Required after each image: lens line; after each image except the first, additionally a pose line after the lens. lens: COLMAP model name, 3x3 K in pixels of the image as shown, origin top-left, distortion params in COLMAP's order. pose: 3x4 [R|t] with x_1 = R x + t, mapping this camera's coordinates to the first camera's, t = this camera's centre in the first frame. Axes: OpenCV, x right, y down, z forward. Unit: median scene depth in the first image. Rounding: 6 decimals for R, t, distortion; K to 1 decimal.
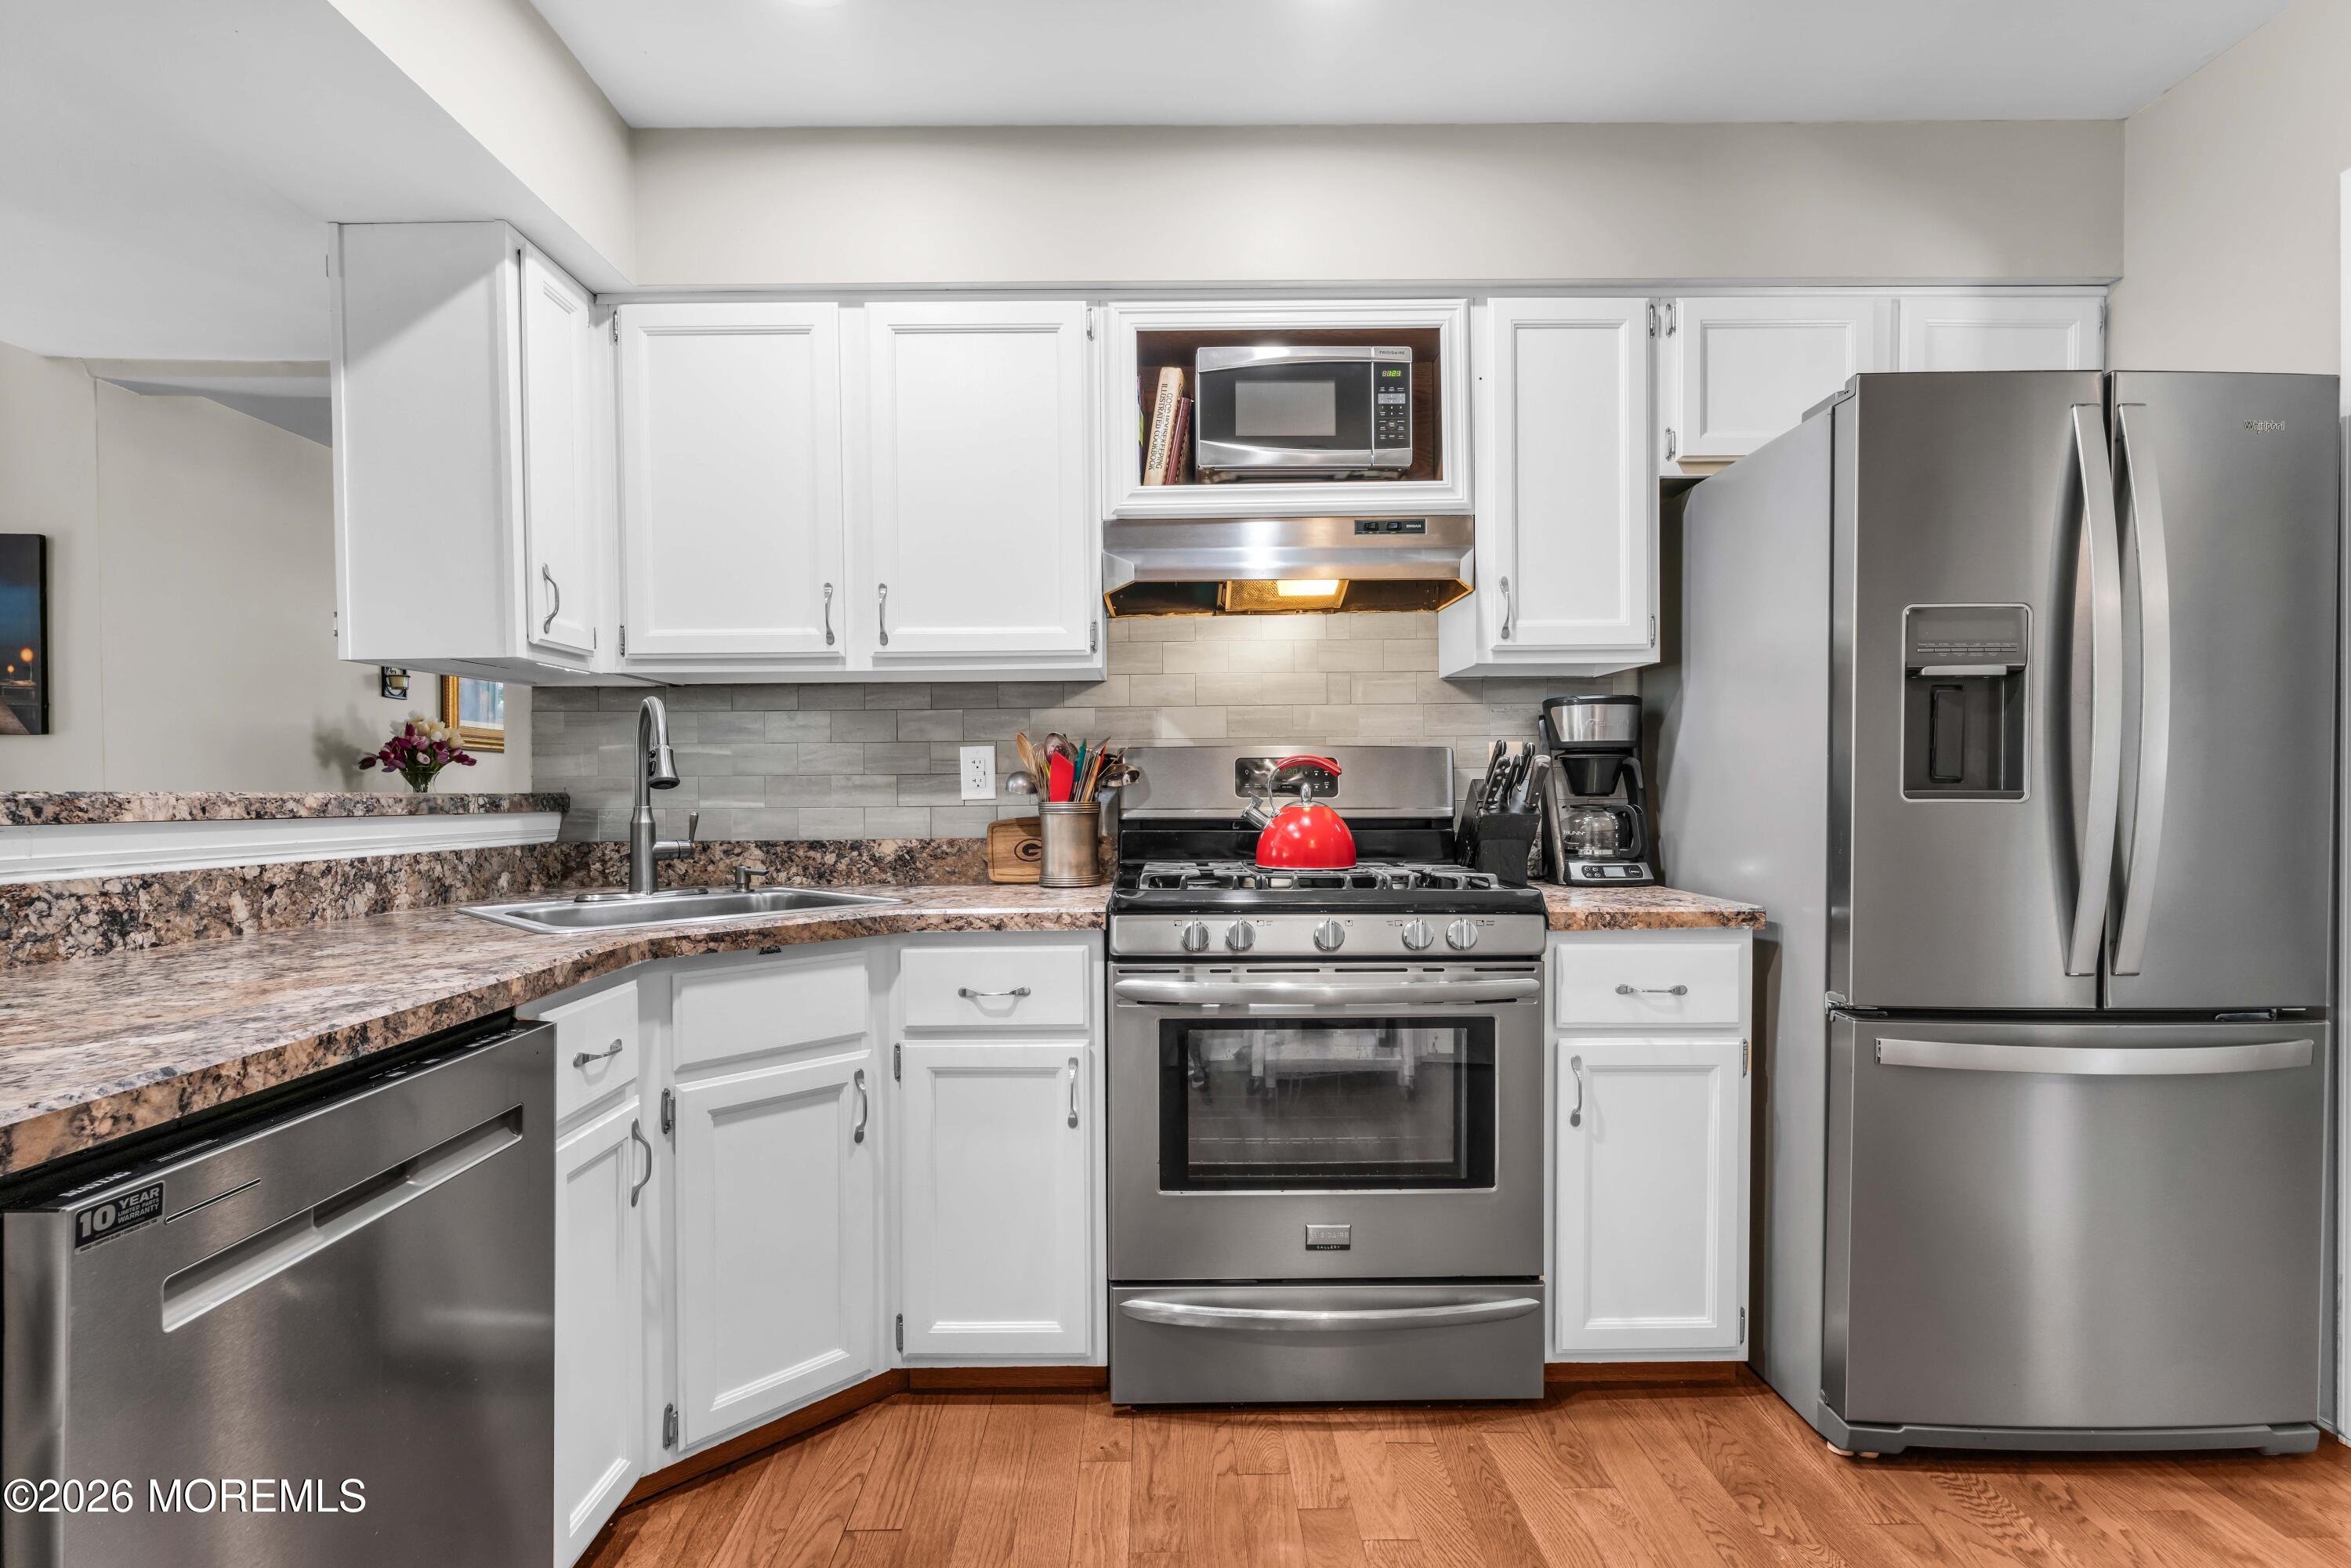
lens RADIAL K [[1095.9, 0, 1171.7], [0, 1095.9, 805.0], [0, 0, 1]] dist [-0.000284, -0.000243]
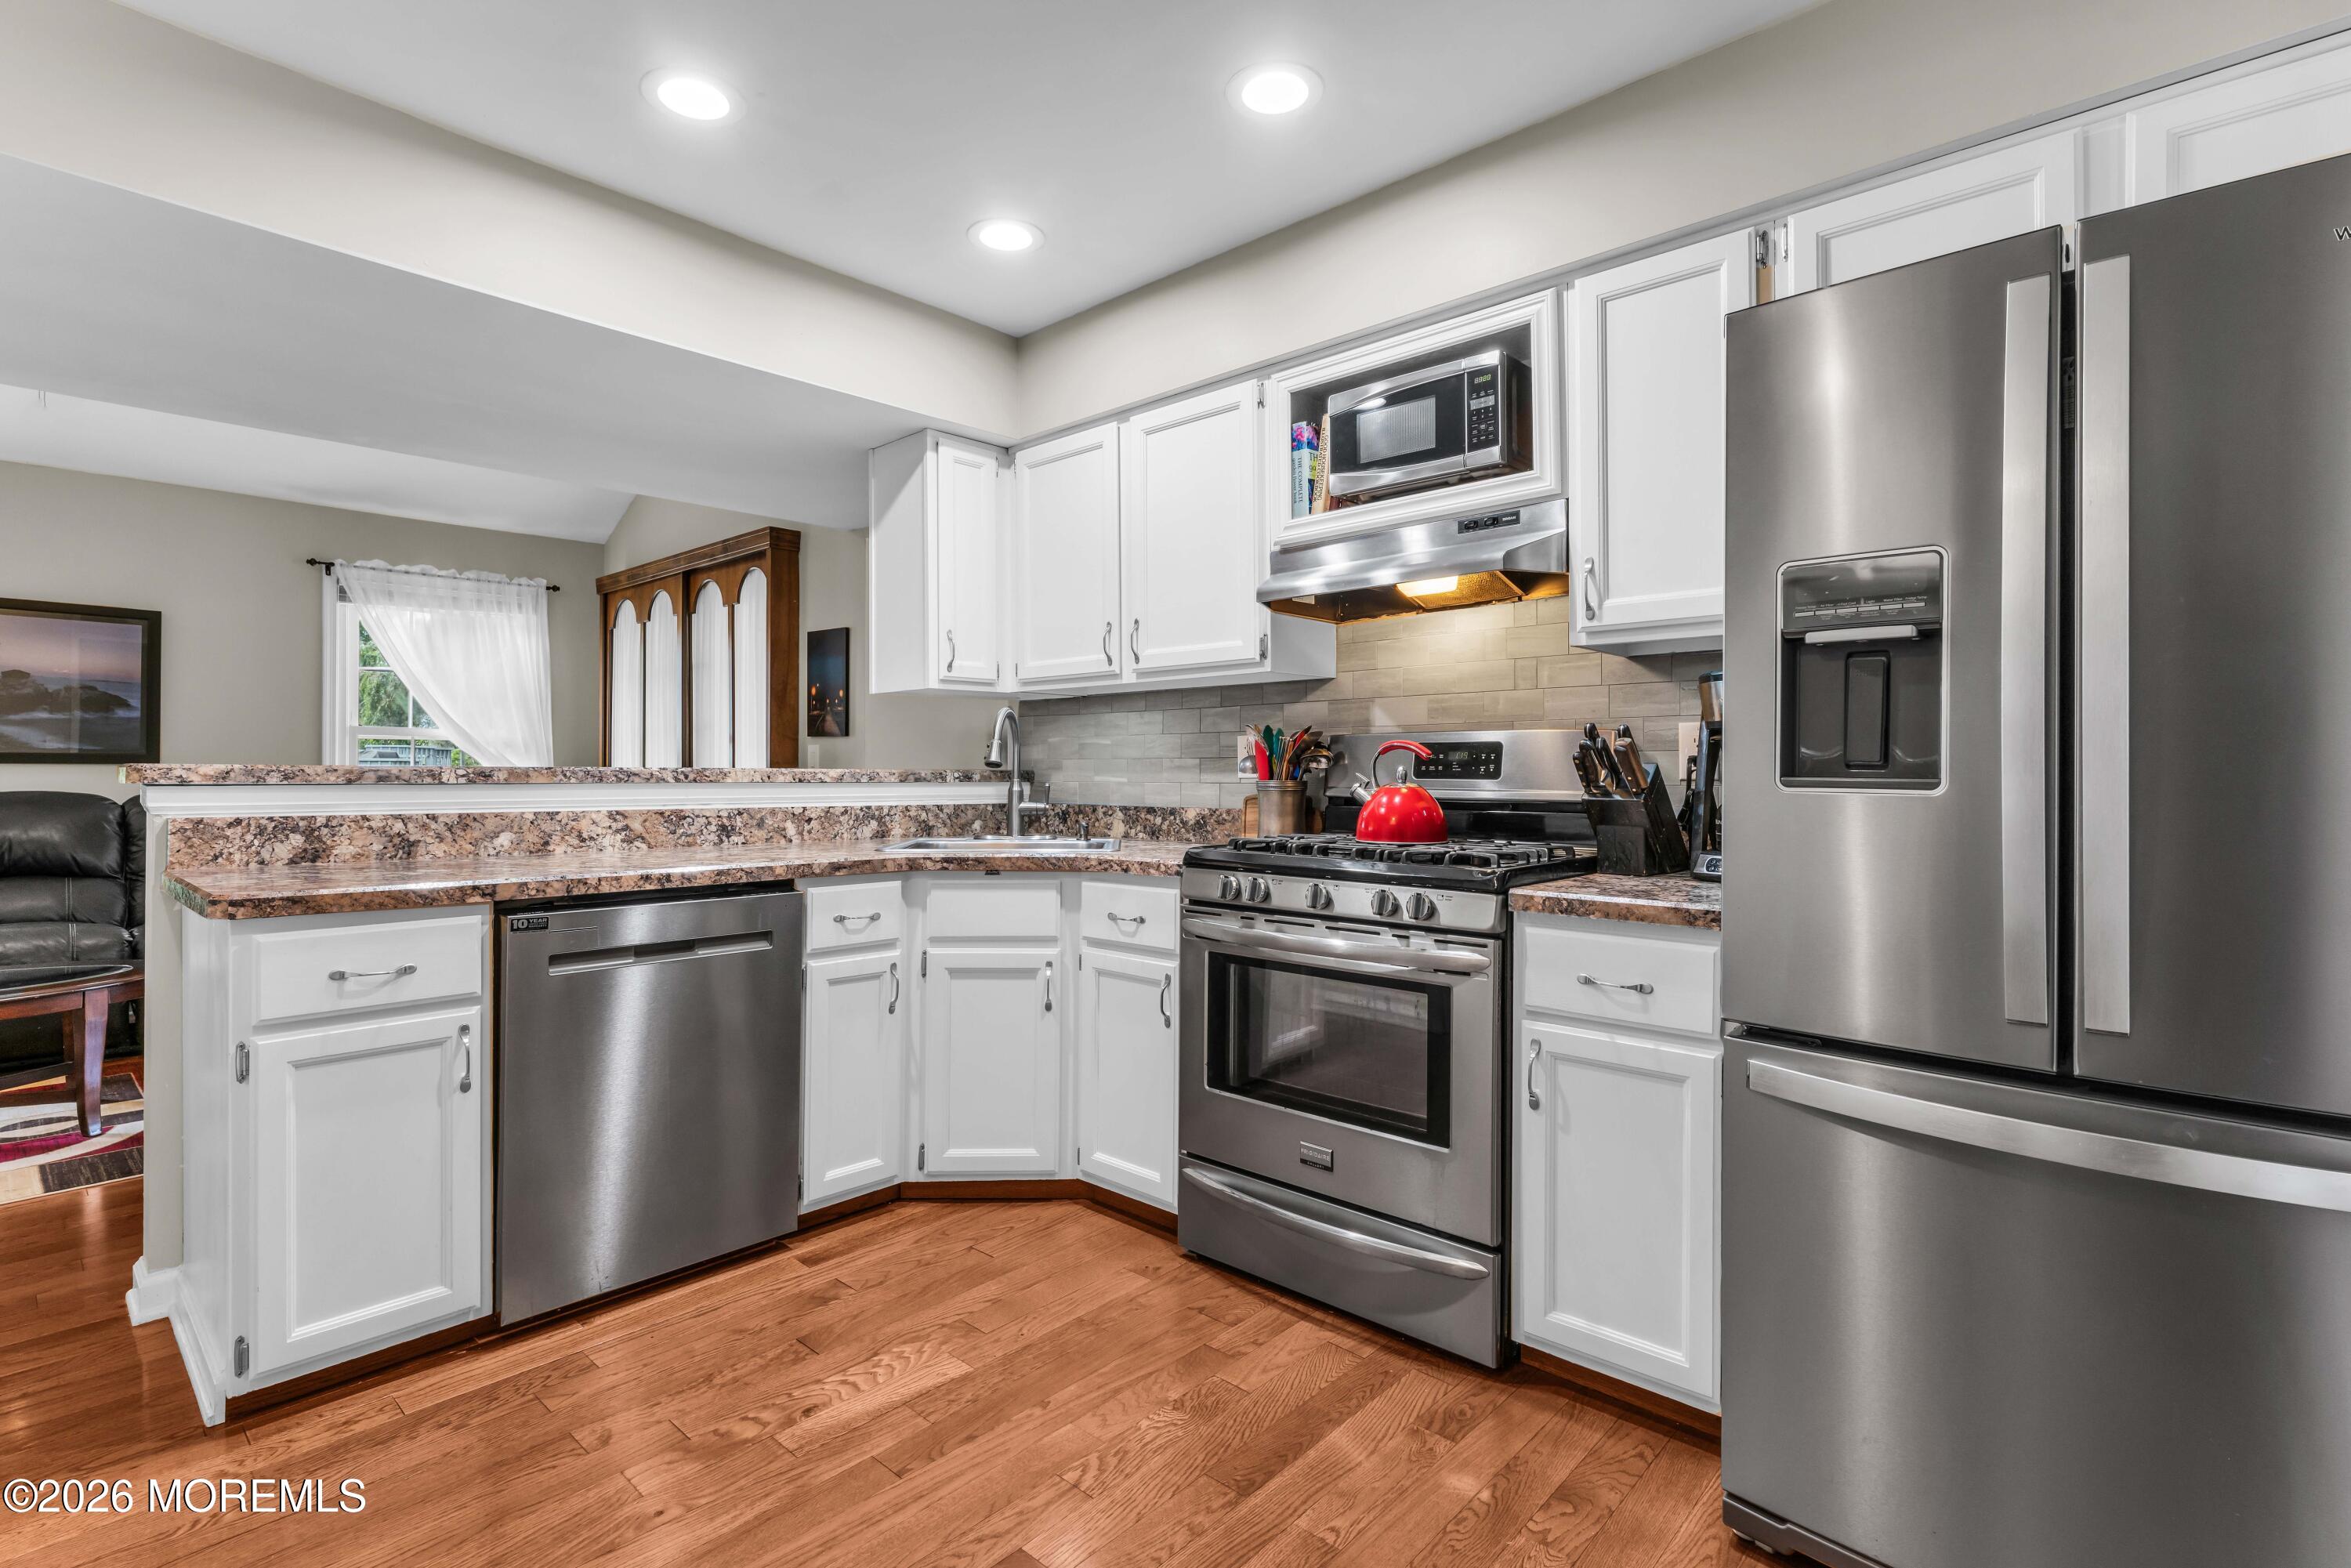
lens RADIAL K [[1100.4, 0, 1177.5], [0, 1100.4, 763.2], [0, 0, 1]] dist [-0.001389, -0.000573]
pose [[0.735122, 0.002710, -0.677929, 0.753950], [-0.016037, 0.999782, -0.013393, -0.004516], [0.677745, 0.020717, 0.735005, 0.030799]]
